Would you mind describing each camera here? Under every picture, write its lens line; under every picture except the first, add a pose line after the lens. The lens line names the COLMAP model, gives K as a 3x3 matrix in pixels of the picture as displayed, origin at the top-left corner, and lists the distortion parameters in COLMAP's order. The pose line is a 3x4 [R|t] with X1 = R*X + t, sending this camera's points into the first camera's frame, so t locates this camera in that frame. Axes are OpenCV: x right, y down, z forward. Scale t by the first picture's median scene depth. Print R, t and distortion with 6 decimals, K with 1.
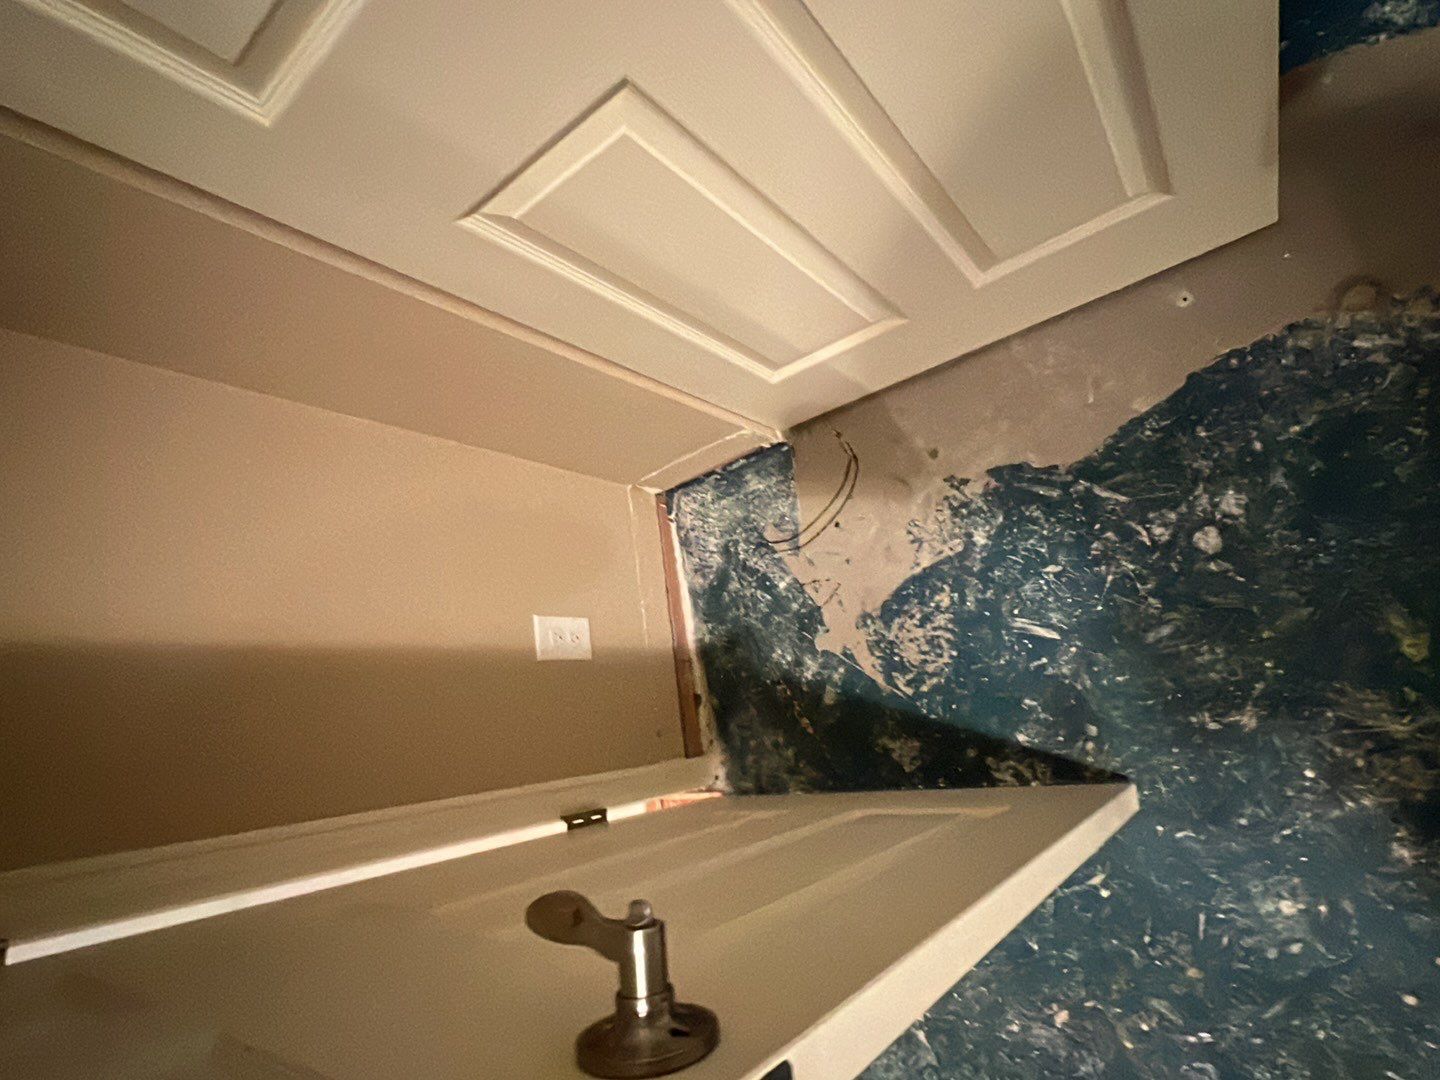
lens RADIAL K [[732.0, 0, 720.6], [0, 732.0, 540.2], [0, 0, 1]] dist [-0.002025, 0.000329]
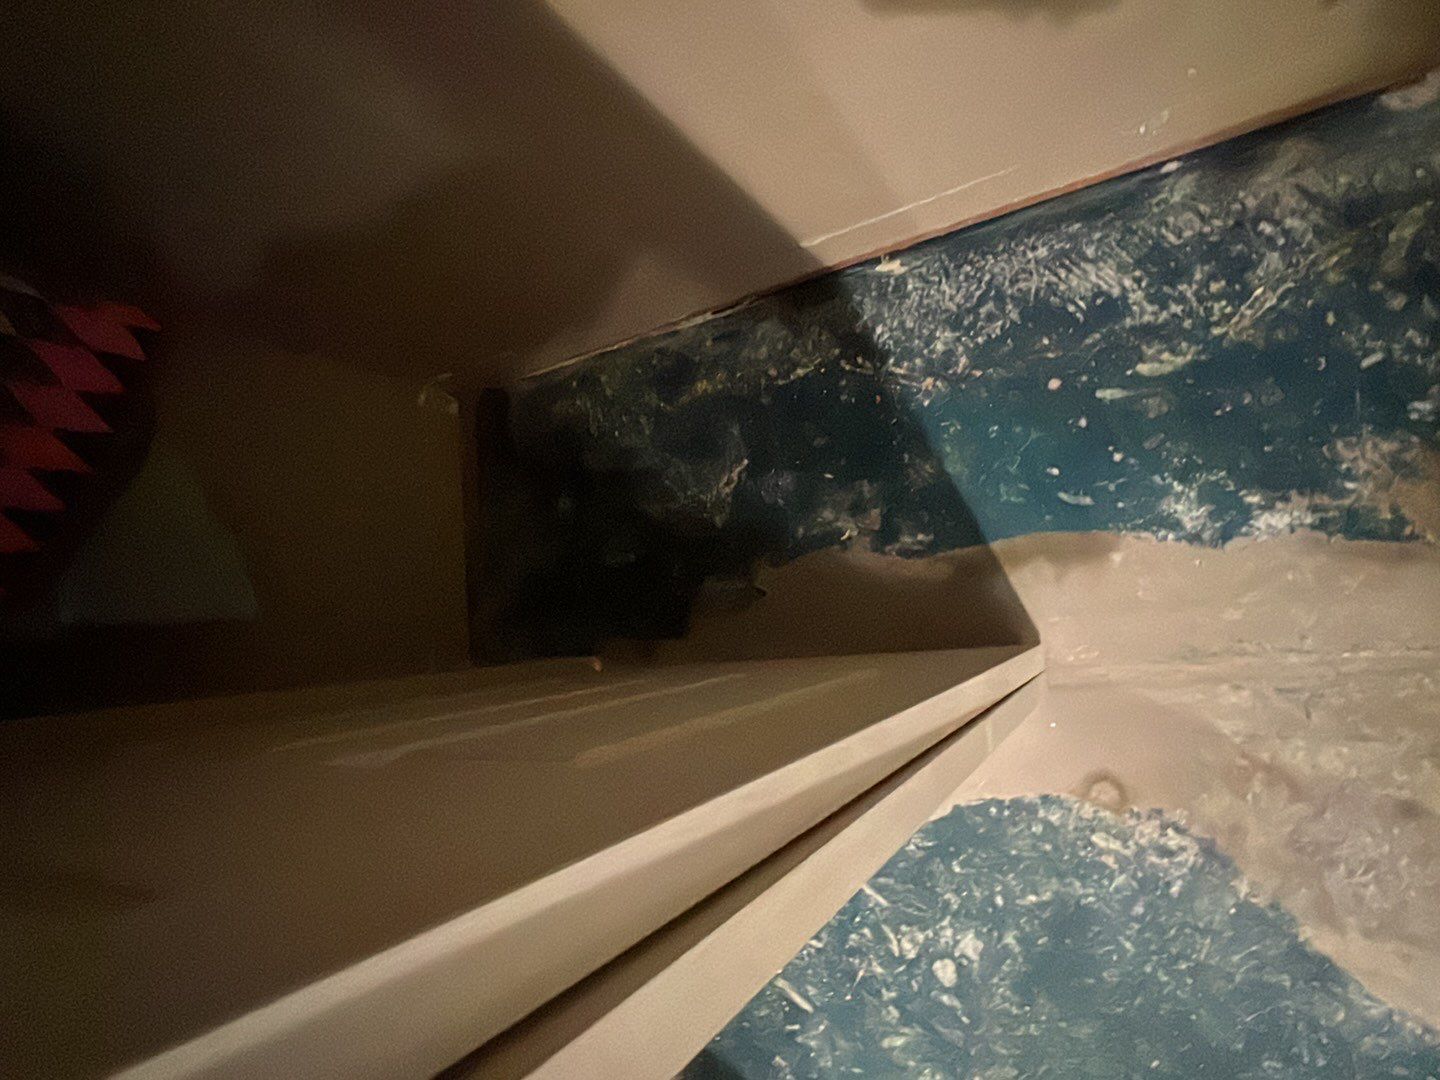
lens RADIAL K [[732.0, 0, 719.0], [0, 732.0, 539.7], [0, 0, 1]] dist [-0.002025, 0.000329]
pose [[0.991189, 0.085727, 0.100971, 0.187427], [-0.096608, 0.989410, 0.108326, -0.698446], [-0.090615, -0.117126, 0.988974, 0.067221]]
